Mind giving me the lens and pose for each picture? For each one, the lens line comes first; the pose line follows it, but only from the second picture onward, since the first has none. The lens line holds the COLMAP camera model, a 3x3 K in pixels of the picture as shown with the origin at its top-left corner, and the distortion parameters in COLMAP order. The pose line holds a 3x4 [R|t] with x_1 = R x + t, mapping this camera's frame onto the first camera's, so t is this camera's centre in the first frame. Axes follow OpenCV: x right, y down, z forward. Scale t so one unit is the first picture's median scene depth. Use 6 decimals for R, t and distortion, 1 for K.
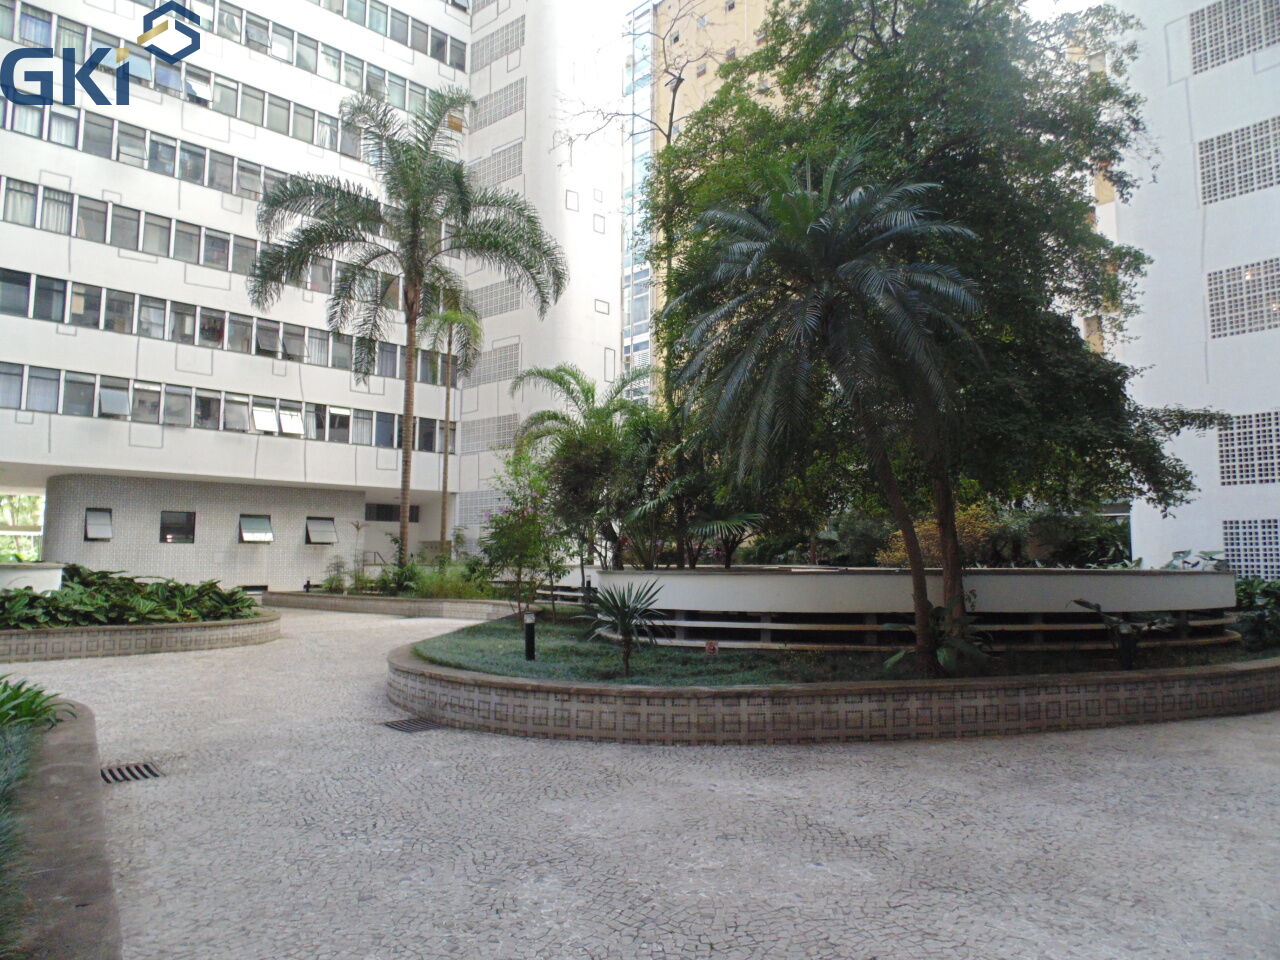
lens RADIAL K [[840.1, 0, 640.0], [0, 840.1, 480.0], [0, 0, 1]] dist [-0.001074, -0.003806]
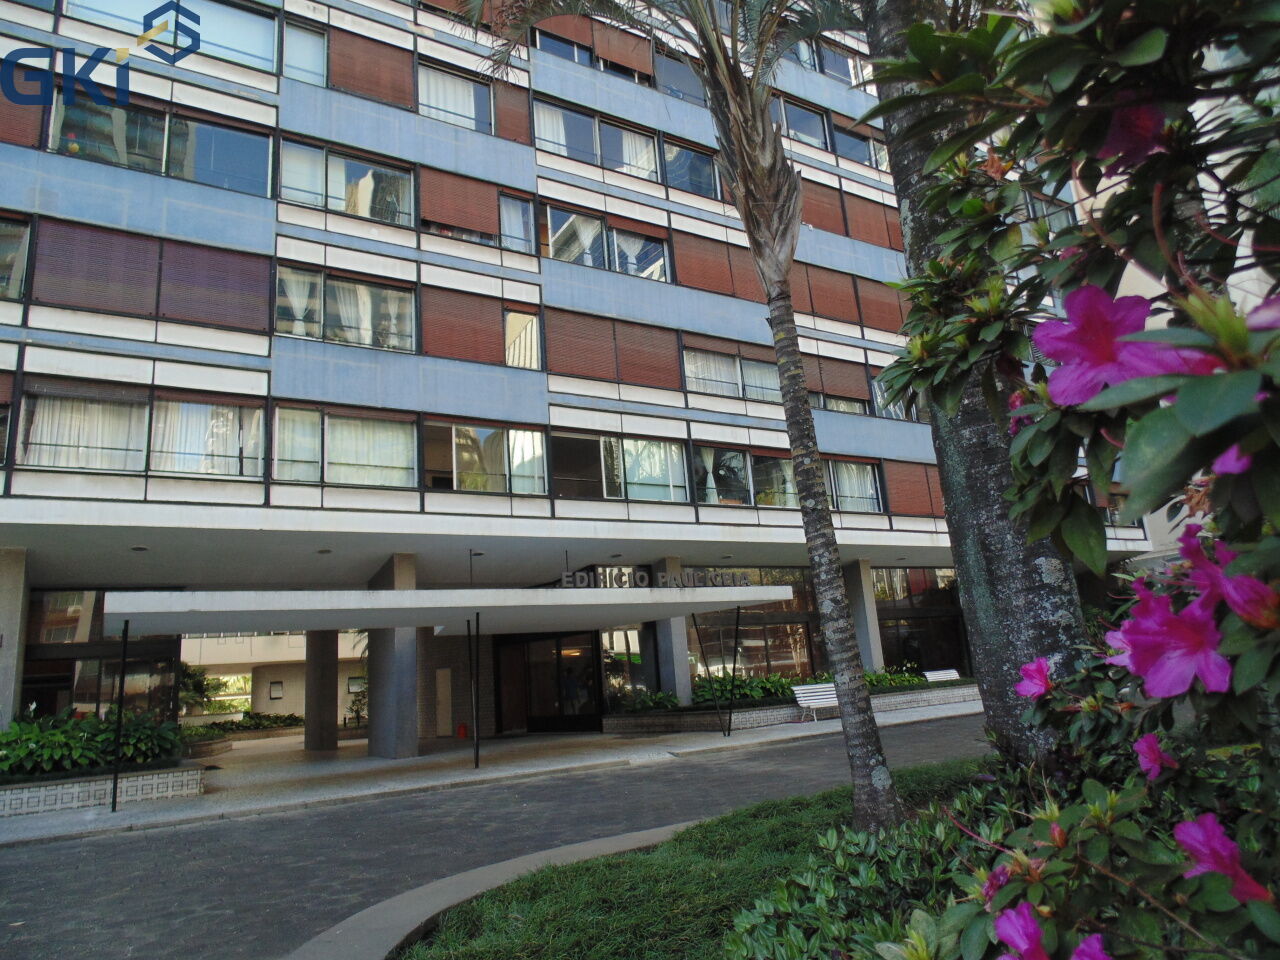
lens RADIAL K [[840.1, 0, 640.0], [0, 840.1, 480.0], [0, 0, 1]] dist [-0.001074, -0.003806]
pose [[0.970637, -0.126011, -0.204903, 0.616304], [0.097179, 0.984621, -0.145182, -0.060284], [0.220046, 0.121007, 0.967955, -0.738741]]
